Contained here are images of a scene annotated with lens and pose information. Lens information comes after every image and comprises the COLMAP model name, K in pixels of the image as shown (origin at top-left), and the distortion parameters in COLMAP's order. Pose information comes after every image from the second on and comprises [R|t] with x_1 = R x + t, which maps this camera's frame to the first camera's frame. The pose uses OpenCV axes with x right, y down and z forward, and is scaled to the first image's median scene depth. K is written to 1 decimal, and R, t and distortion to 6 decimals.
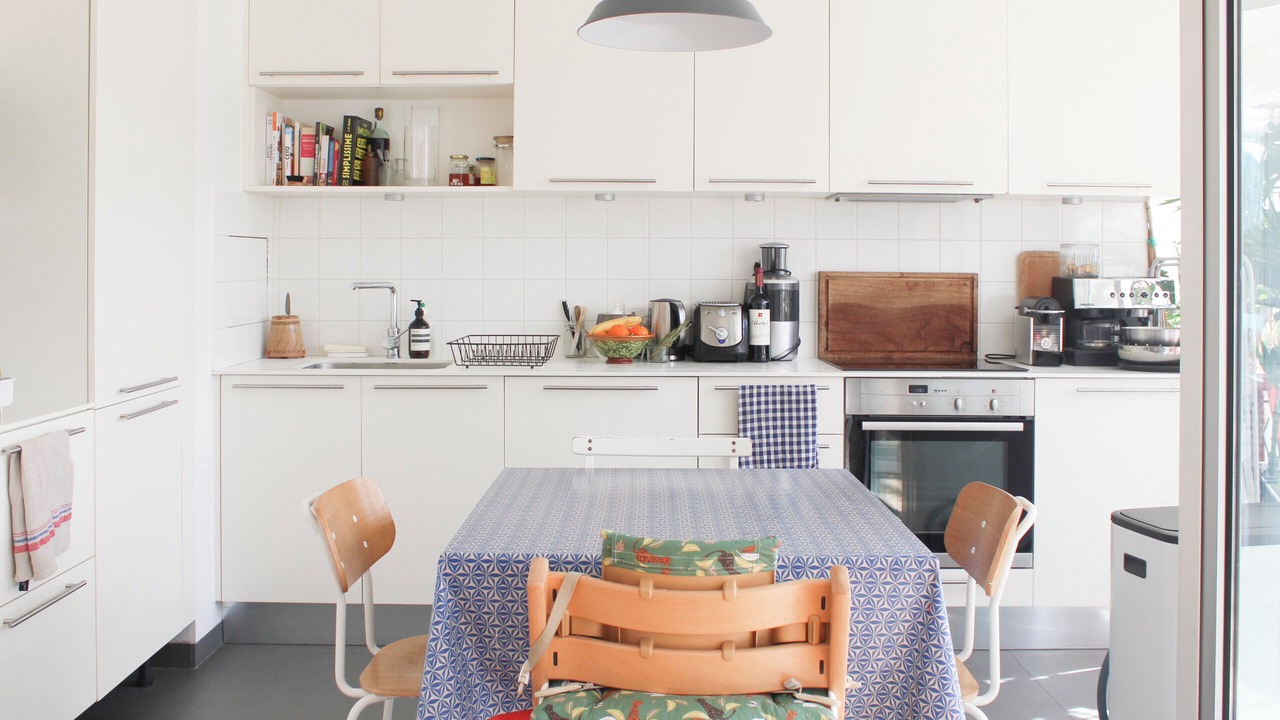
lens RADIAL K [[1219.2, 0, 646.8], [0, 1219.2, 321.8], [0, 0, 1]] dist [-0.080733, 0.000000]
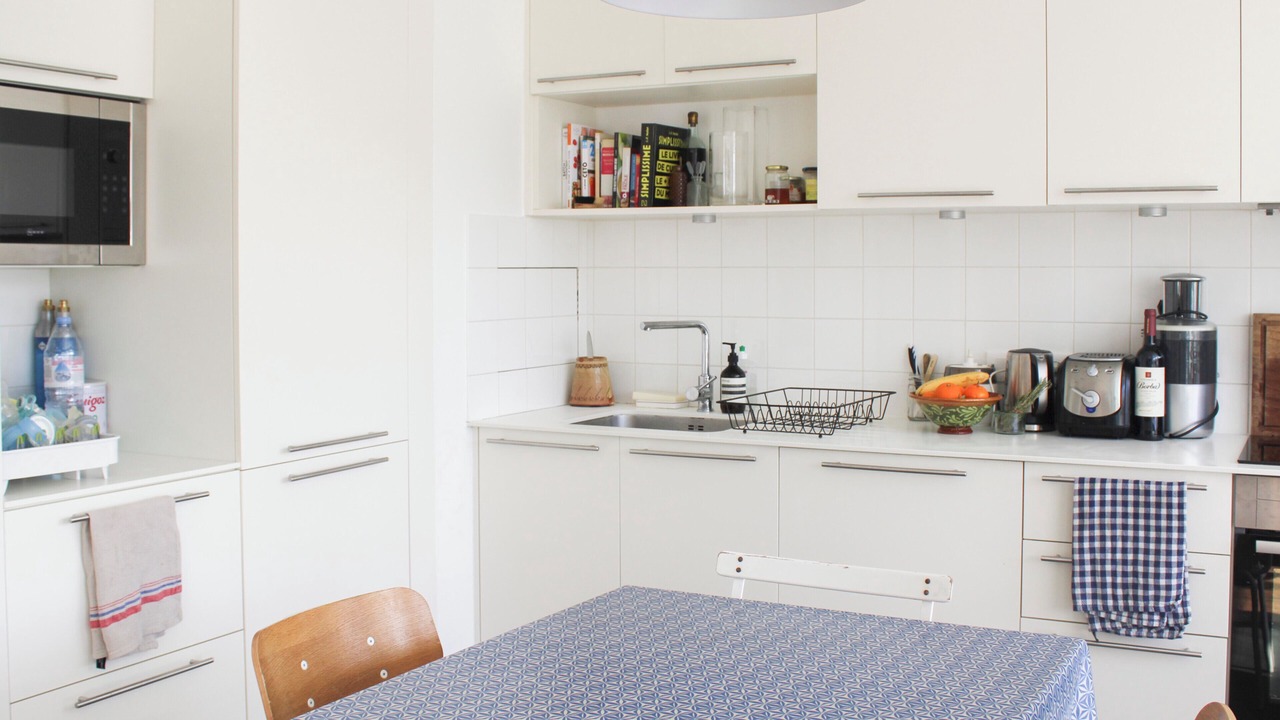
lens RADIAL K [[1326.4, 0, 640.4], [0, 1326.4, 342.2], [0, 0, 1]] dist [-0.143569, 0.000000]
pose [[0.891403, 0.020791, -0.452734, 0.167444], [-0.019514, 0.999782, 0.007490, -0.024205], [0.452791, 0.002158, 0.891614, 0.173551]]
